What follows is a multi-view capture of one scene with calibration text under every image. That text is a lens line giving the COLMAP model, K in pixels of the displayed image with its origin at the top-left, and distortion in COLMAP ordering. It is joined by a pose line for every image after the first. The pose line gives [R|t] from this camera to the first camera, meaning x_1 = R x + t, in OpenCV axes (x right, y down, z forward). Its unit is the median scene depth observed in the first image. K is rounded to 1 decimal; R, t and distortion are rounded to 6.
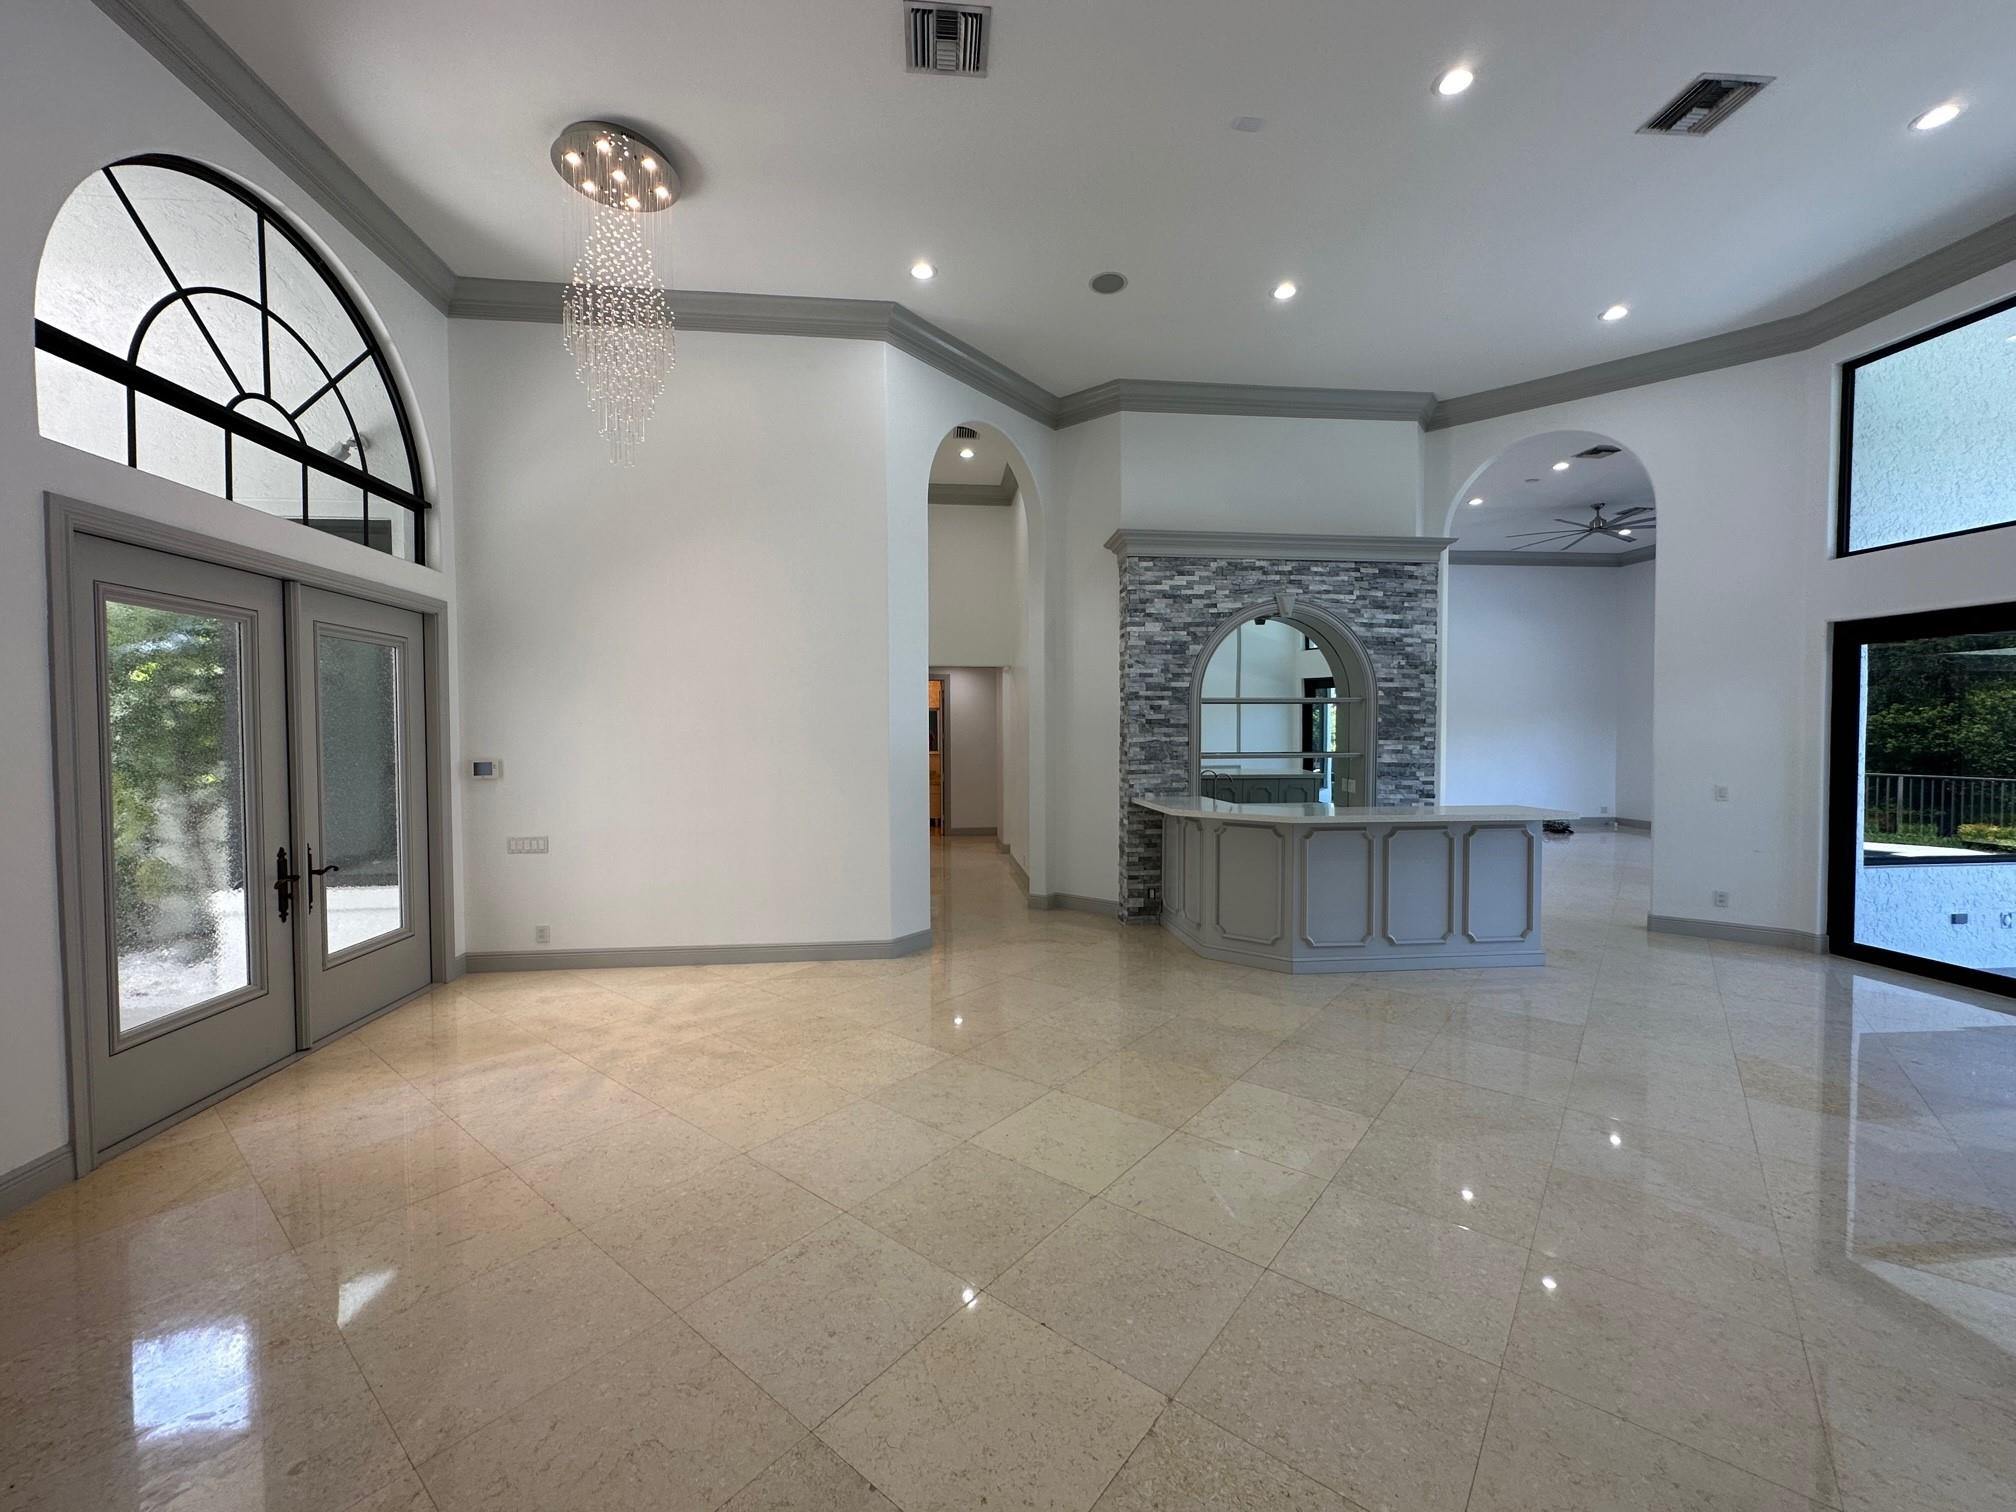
lens RADIAL K [[806.3, 0, 1008.6], [0, 806.3, 758.8], [0, 0, 1]] dist [-0.000685, 0.000086]
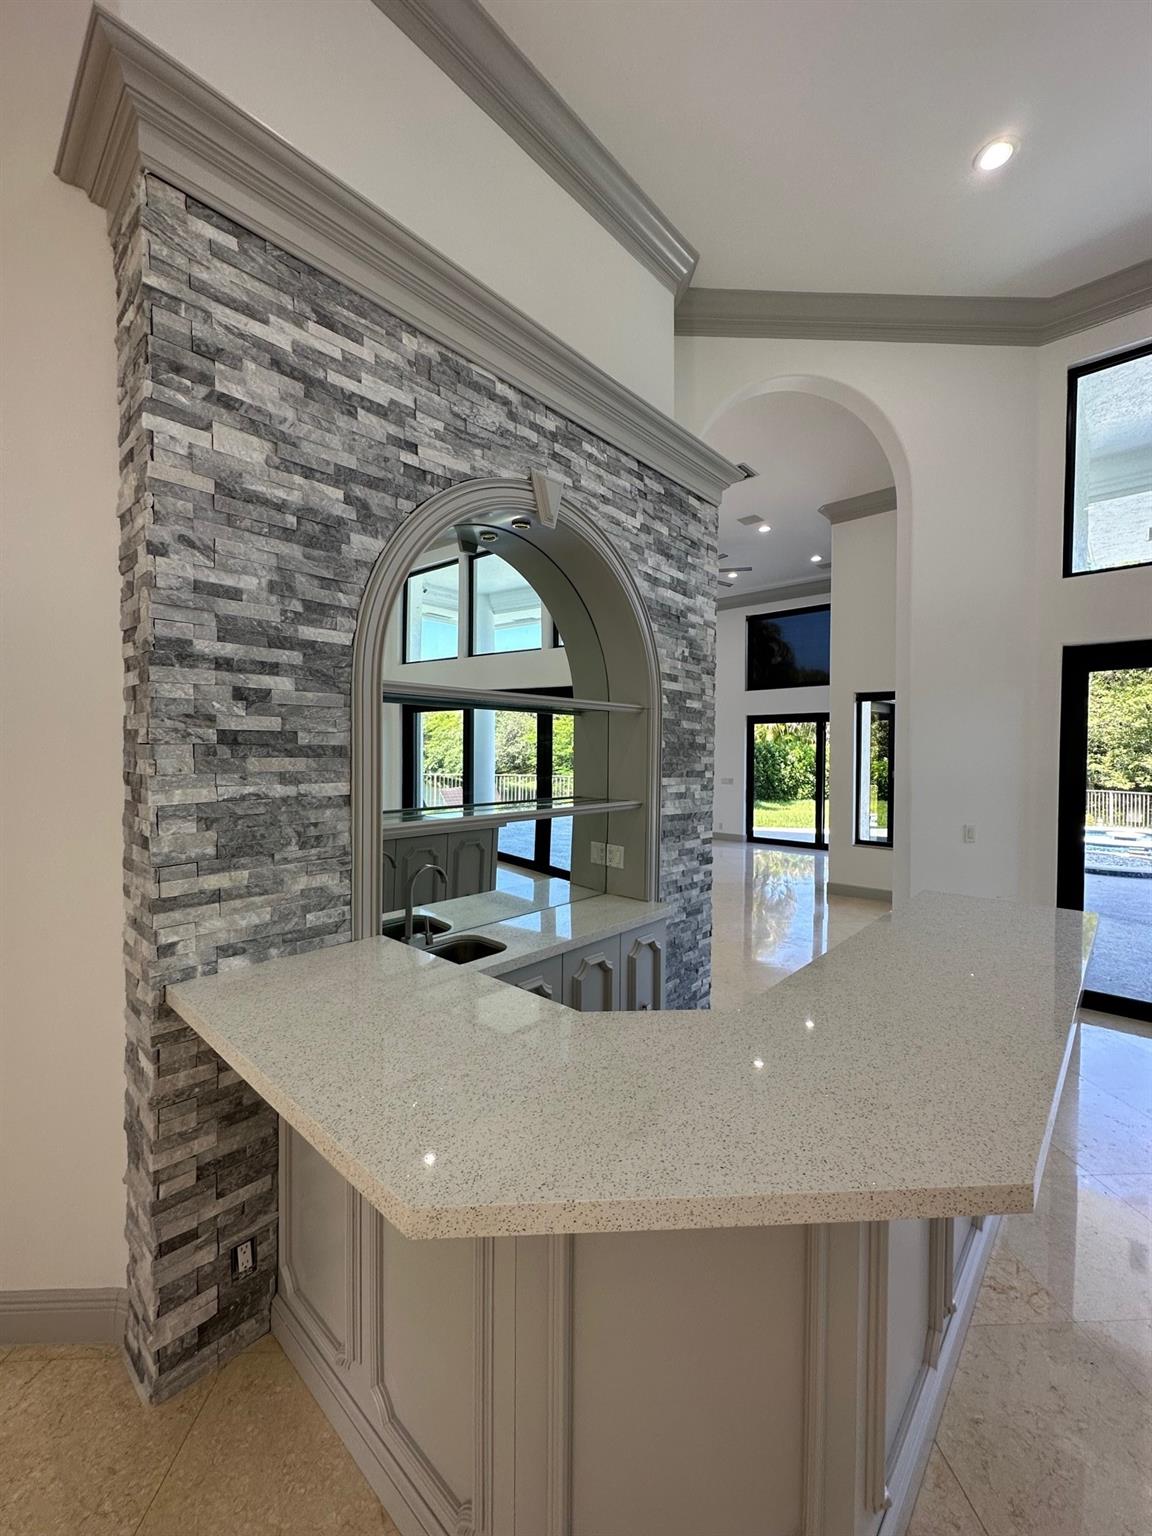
lens RADIAL K [[614.4, 0, 575.8], [0, 614.4, 766.1], [0, 0, 1]] dist [-0.000685, 0.000086]
pose [[0.753481, -0.007946, 0.657421, 0.116470], [0.015774, 0.999858, -0.005993, -0.031105], [-0.657280, 0.014886, 0.753499, 0.719658]]
